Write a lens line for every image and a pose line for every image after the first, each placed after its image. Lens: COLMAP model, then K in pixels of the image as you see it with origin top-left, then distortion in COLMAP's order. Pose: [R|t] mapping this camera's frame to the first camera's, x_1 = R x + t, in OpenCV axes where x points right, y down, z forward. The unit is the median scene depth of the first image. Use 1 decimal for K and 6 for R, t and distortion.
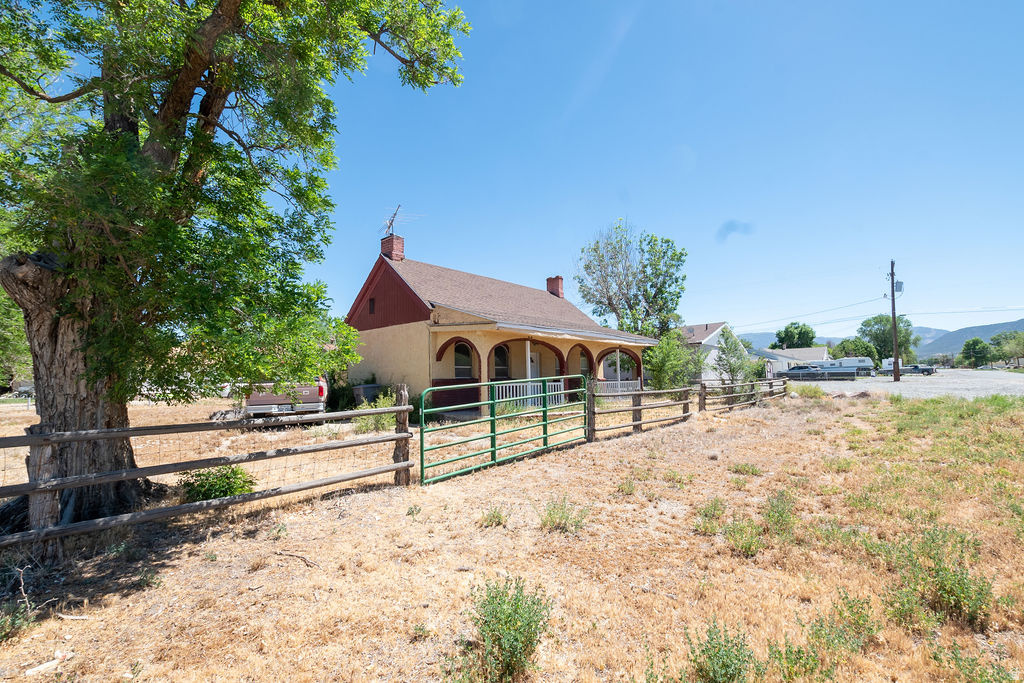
lens RADIAL K [[450.6, 0, 506.8], [0, 450.6, 344.3], [0, 0, 1]] dist [-0.028007, 0.002583]
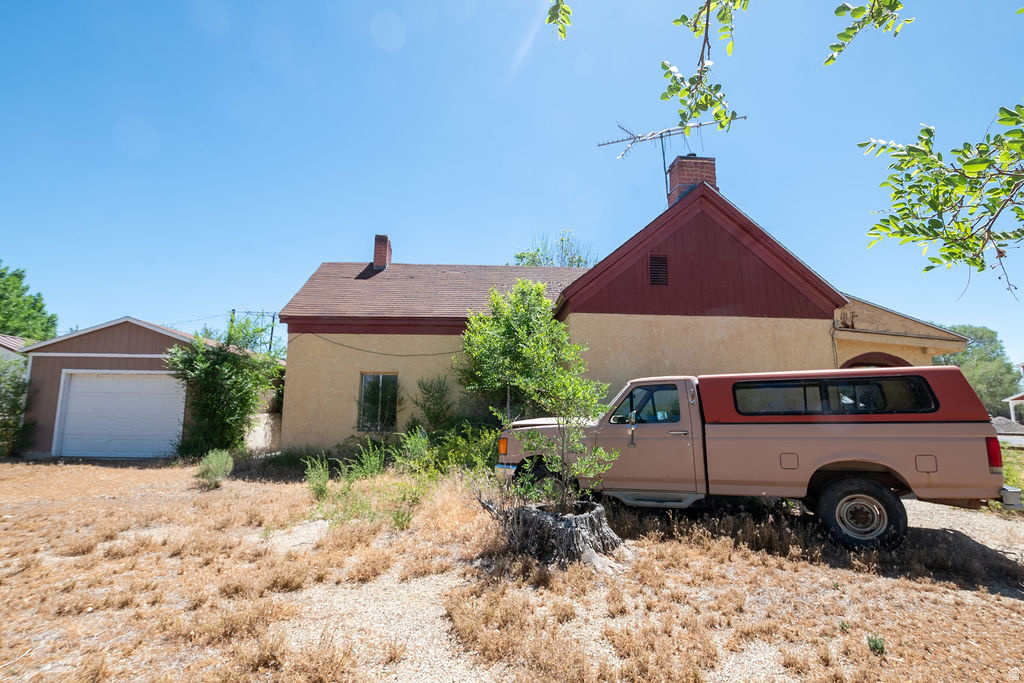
lens RADIAL K [[482.4, 0, 512.5], [0, 482.4, 350.0], [0, 0, 1]] dist [-0.023893, 0.001813]
pose [[0.709625, 0.114117, 0.695276, -0.874402], [-0.075932, 0.993436, -0.085556, 0.071790], [-0.700476, 0.007919, 0.713632, 0.790156]]
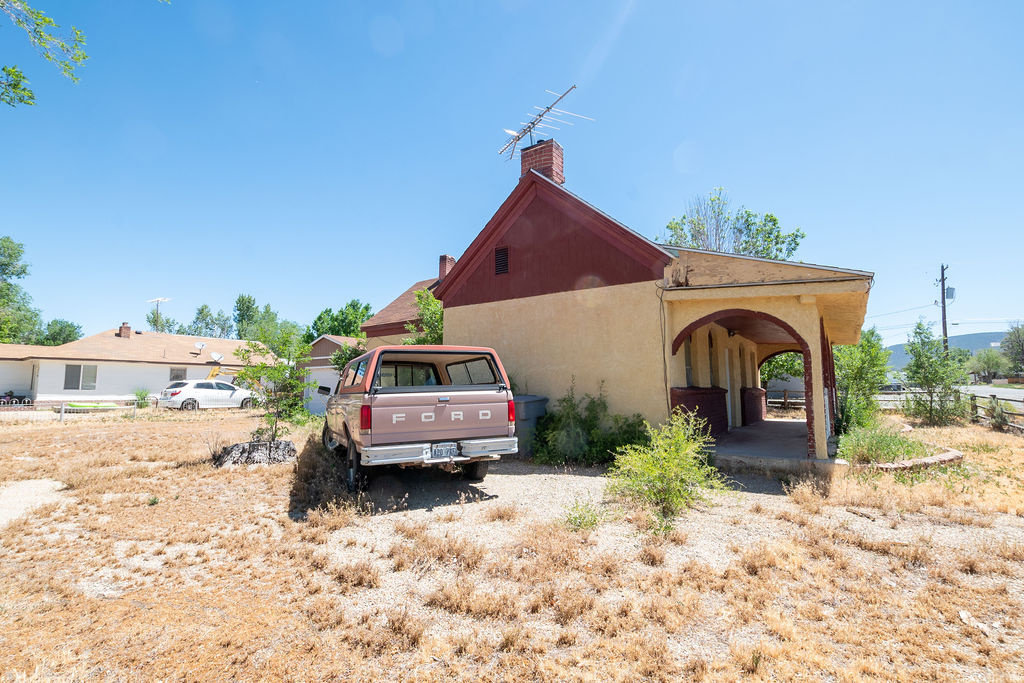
lens RADIAL K [[450.6, 0, 488.9], [0, 450.6, 353.9], [0, 0, 1]] dist [-0.028007, 0.002583]
pose [[0.993416, 0.019947, 0.112816, -0.413146], [-0.020107, 0.999798, 0.000278, 0.038012], [-0.112788, -0.002544, 0.993616, 0.452876]]
